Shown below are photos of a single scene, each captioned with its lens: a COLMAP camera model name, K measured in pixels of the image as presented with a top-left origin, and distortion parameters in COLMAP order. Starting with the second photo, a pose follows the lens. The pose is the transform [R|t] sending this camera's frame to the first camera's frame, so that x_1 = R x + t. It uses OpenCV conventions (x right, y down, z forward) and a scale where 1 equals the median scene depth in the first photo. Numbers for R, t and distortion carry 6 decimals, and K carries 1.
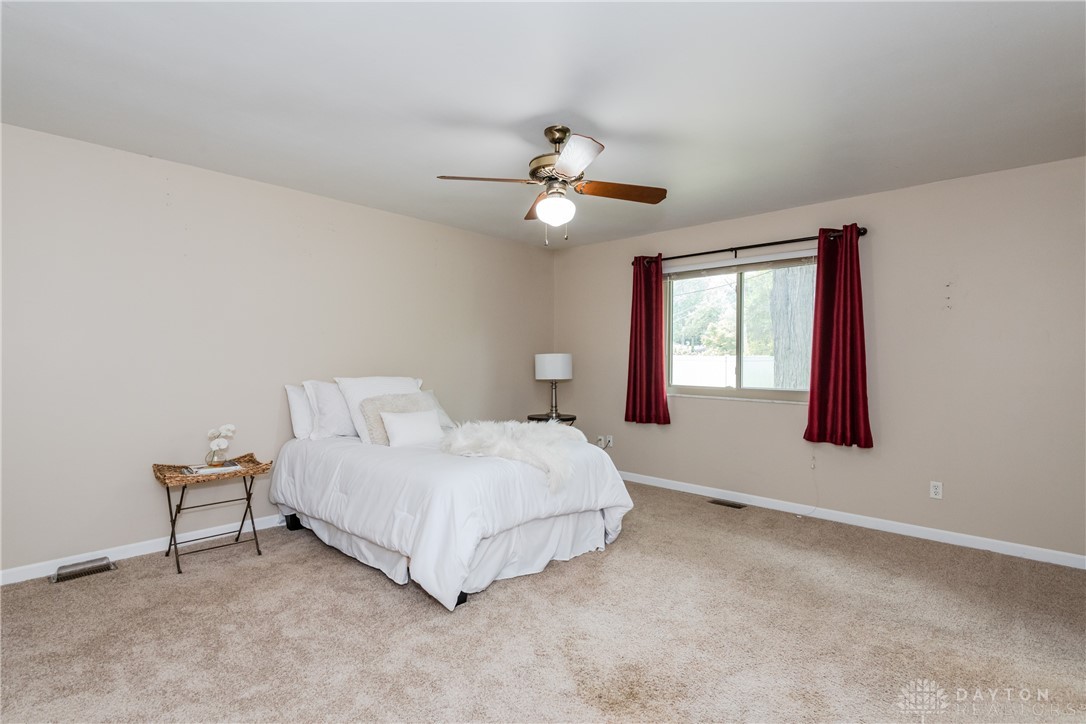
lens RADIAL K [[540.8, 0, 543.0], [0, 540.8, 362.0], [0, 0, 1]] dist [-0.000239, -0.000143]
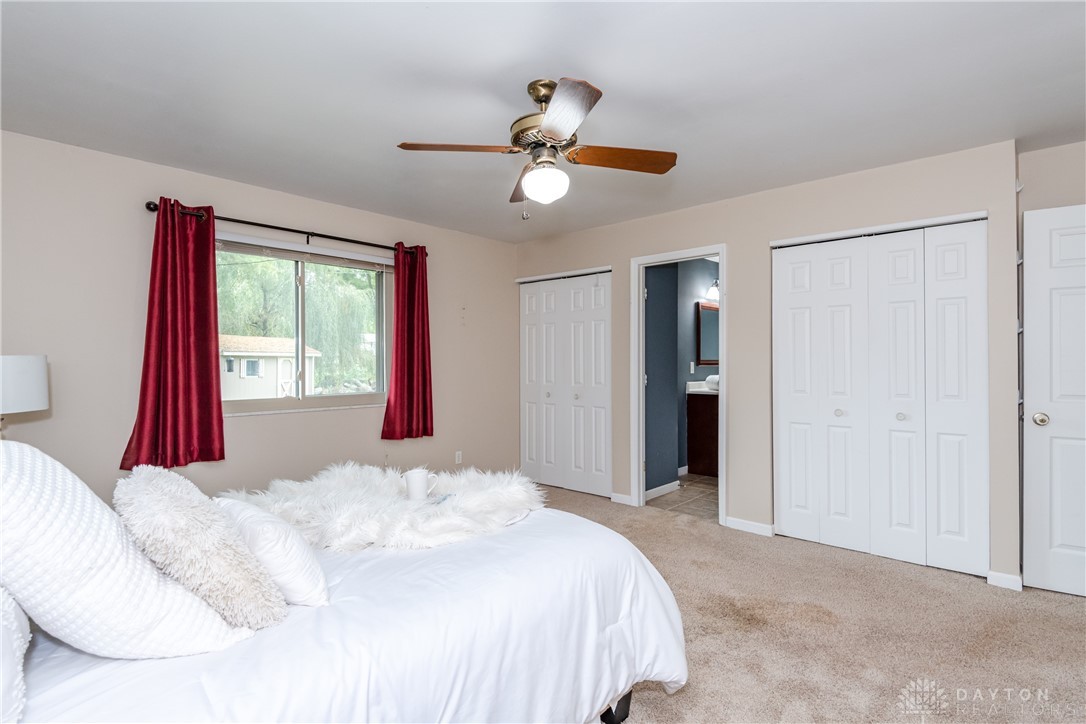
lens RADIAL K [[537.3, 0, 542.7], [0, 537.3, 354.5], [0, 0, 1]] dist [0.001284, 0.000052]
pose [[-0.030406, 0.008121, 0.999505, -0.571454], [0.004700, 0.999957, -0.007982, -0.010722], [-0.999527, 0.004455, -0.030443, 0.742811]]
